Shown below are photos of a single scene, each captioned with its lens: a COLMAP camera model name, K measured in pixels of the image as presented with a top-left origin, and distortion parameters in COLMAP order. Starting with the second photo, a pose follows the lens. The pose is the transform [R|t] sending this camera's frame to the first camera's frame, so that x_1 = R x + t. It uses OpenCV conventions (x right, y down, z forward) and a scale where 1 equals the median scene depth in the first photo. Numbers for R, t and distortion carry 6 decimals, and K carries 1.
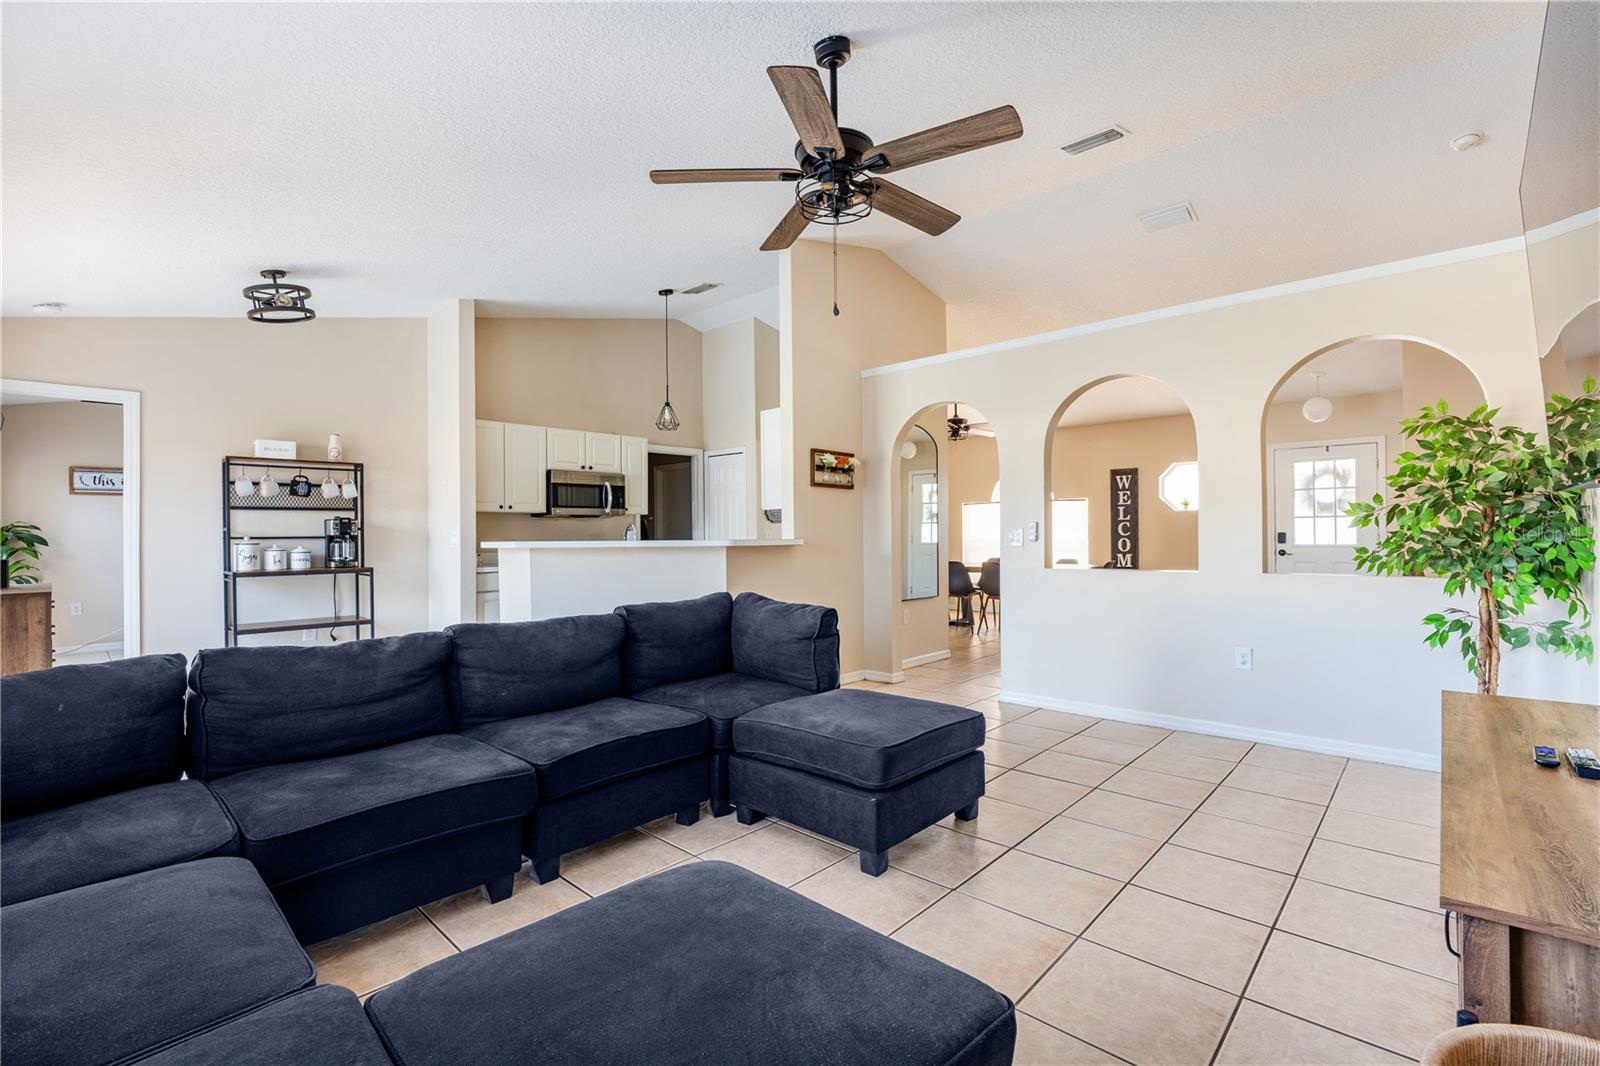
lens RADIAL K [[721.4, 0, 800.0], [0, 721.4, 526.9], [0, 0, 1]] dist [-0.031816, 0.000472]
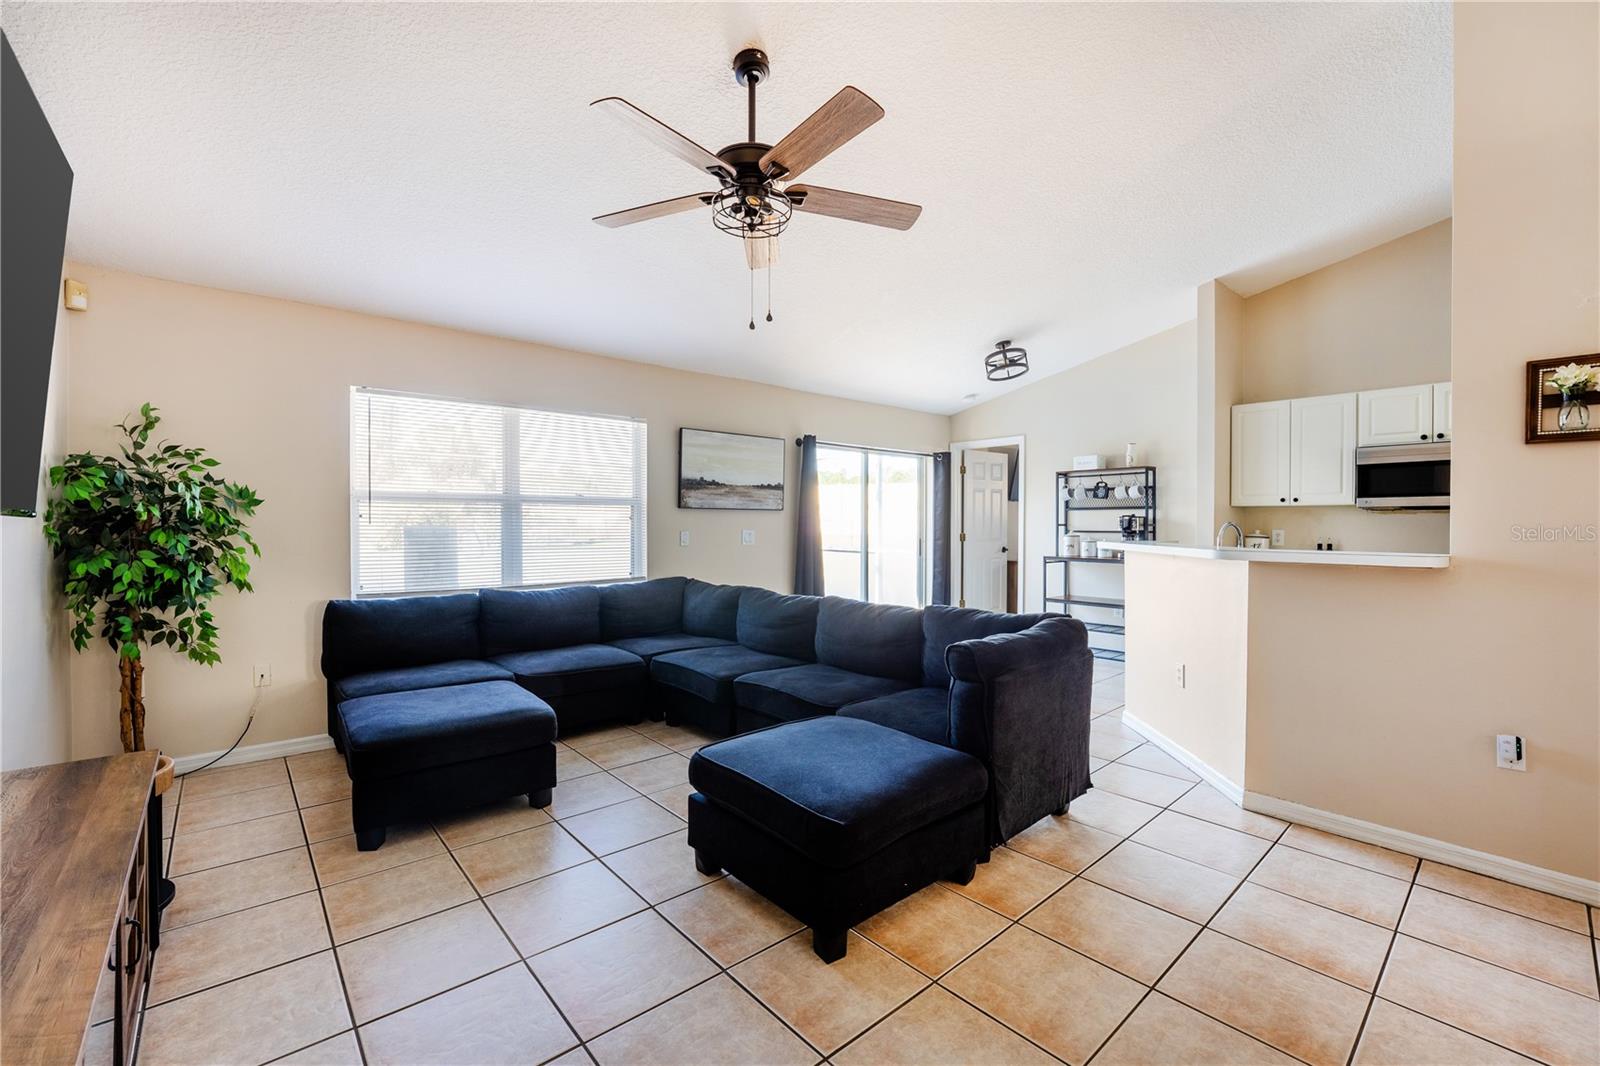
lens RADIAL K [[663.7, 0, 794.8], [0, 663.7, 536.7], [0, 0, 1]] dist [-0.016605, 0.000217]
pose [[-0.105420, 0.028124, -0.994030, 0.427131], [0.009873, 0.999580, 0.027234, -0.010672], [0.994379, -0.006943, -0.105653, 0.499489]]
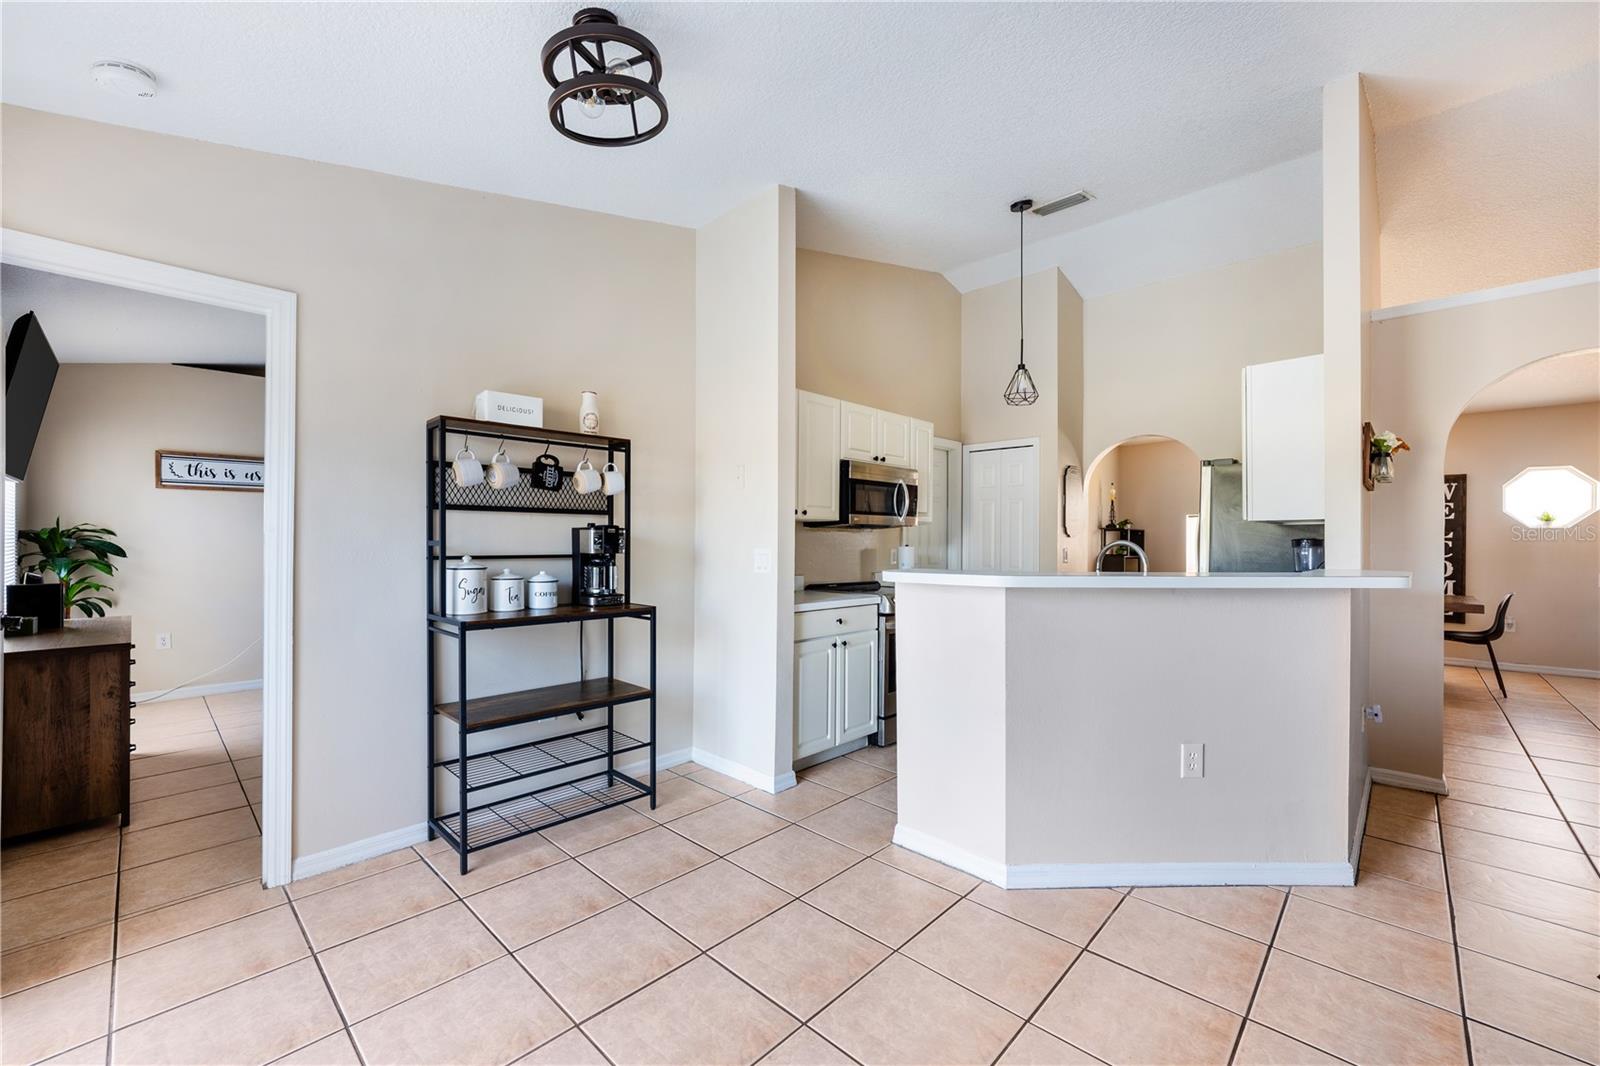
lens RADIAL K [[663.7, 0, 794.8], [0, 663.7, 536.7], [0, 0, 1]] dist [-0.016605, 0.000217]
pose [[0.999545, 0.013002, -0.027230, -0.403424], [-0.012930, 0.999912, 0.002827, -0.006023], [0.027265, -0.002474, 0.999625, 0.373011]]
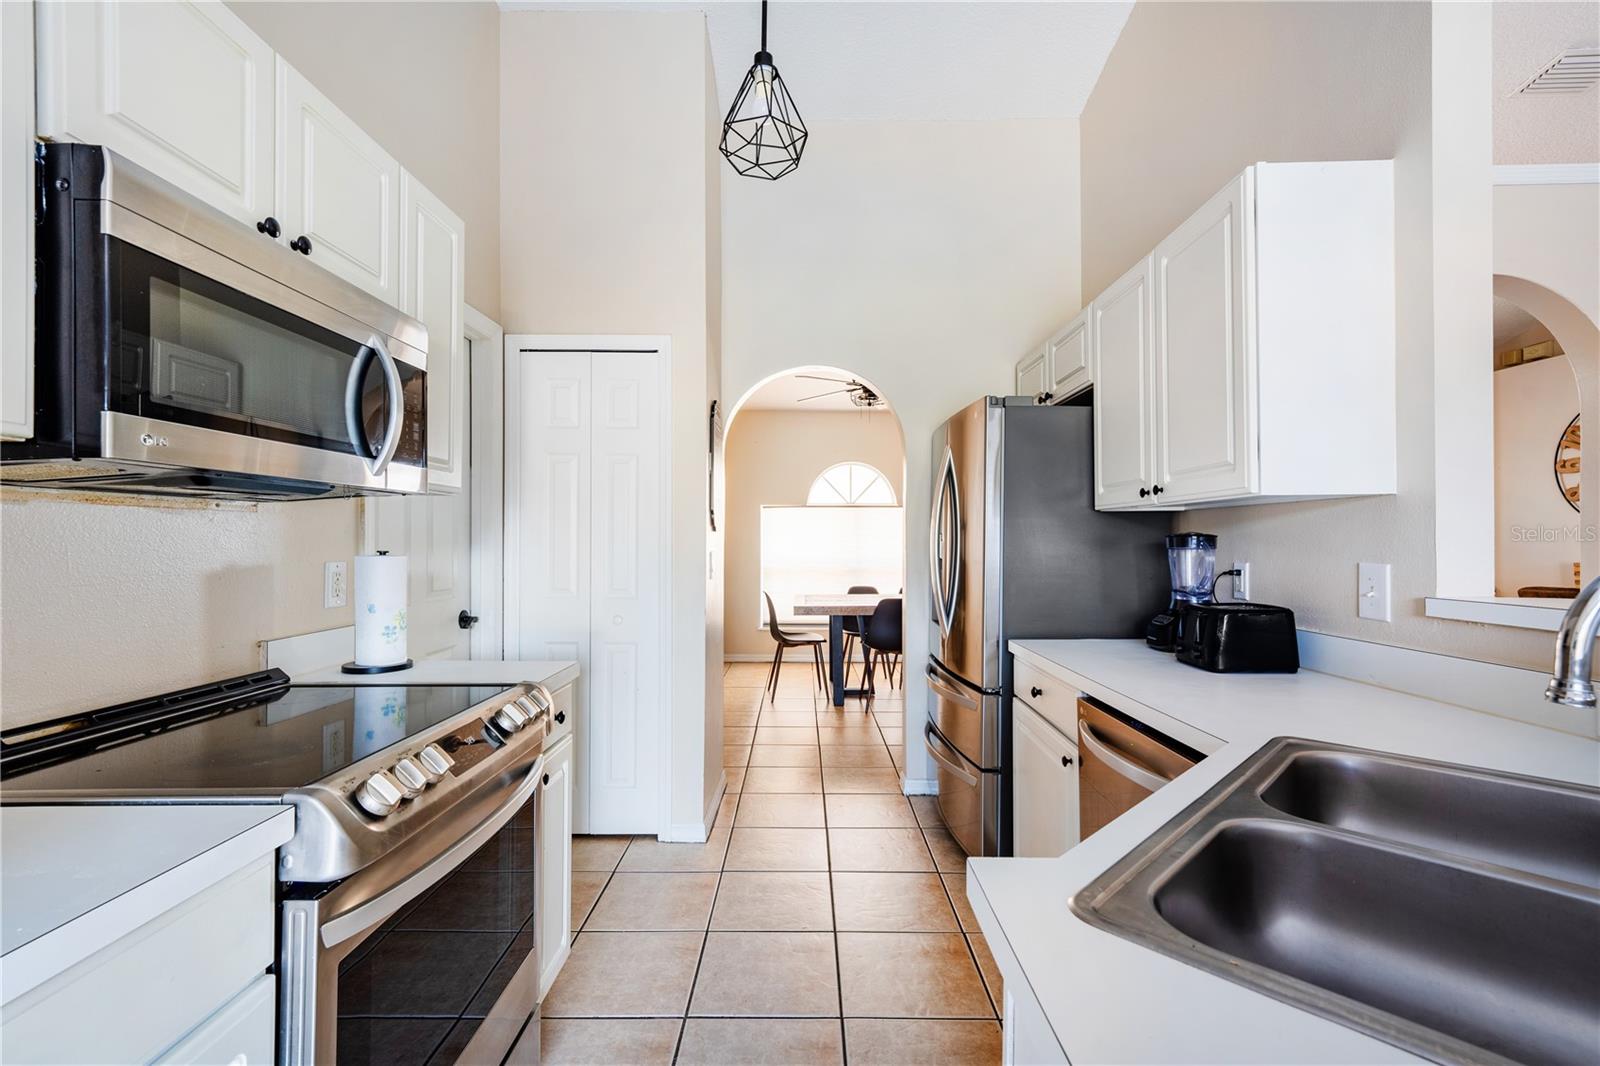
lens RADIAL K [[721.4, 0, 800.0], [0, 721.4, 526.9], [0, 0, 1]] dist [-0.031816, 0.000472]
pose [[0.750289, 0.020715, 0.660785, -0.354435], [-0.012711, 0.999776, -0.016909, -0.002133], [-0.660988, 0.004287, 0.750384, 0.849525]]
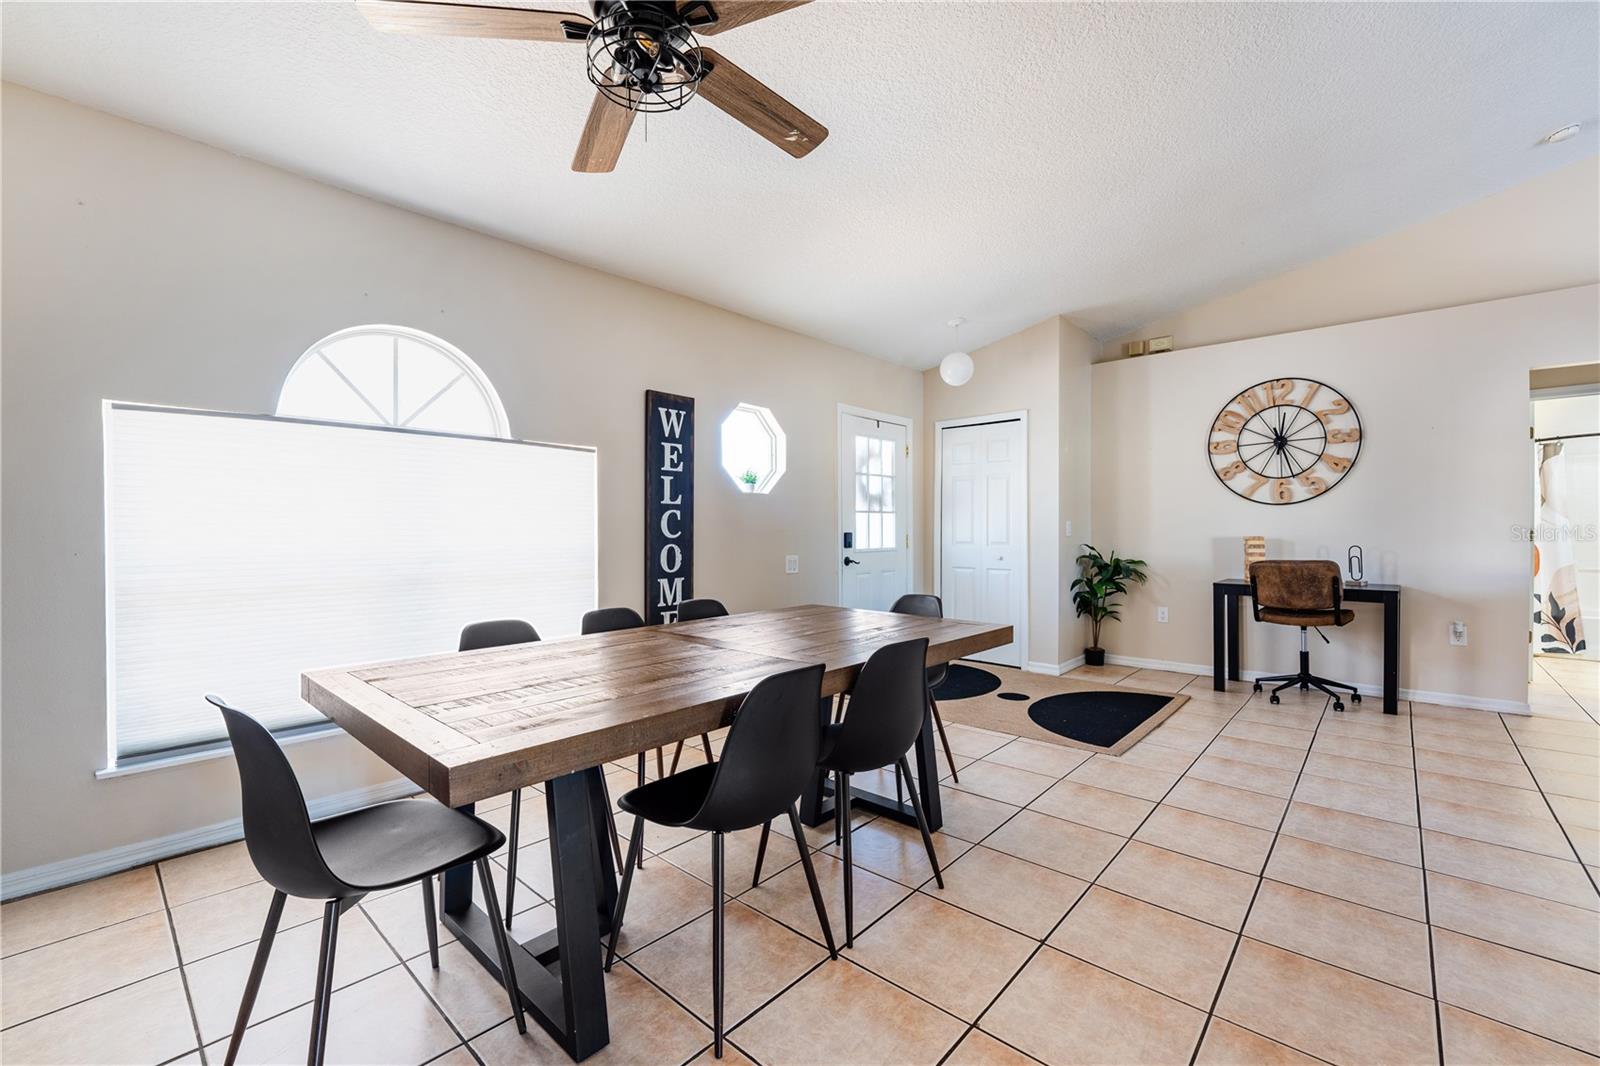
lens RADIAL K [[663.7, 0, 794.8], [0, 663.7, 536.7], [0, 0, 1]] dist [-0.016605, 0.000217]
pose [[-0.010087, -0.000622, 0.999949, 0.034998], [-0.003310, 0.999994, 0.000589, 0.016121], [-0.999944, -0.003304, -0.010089, 1.427965]]
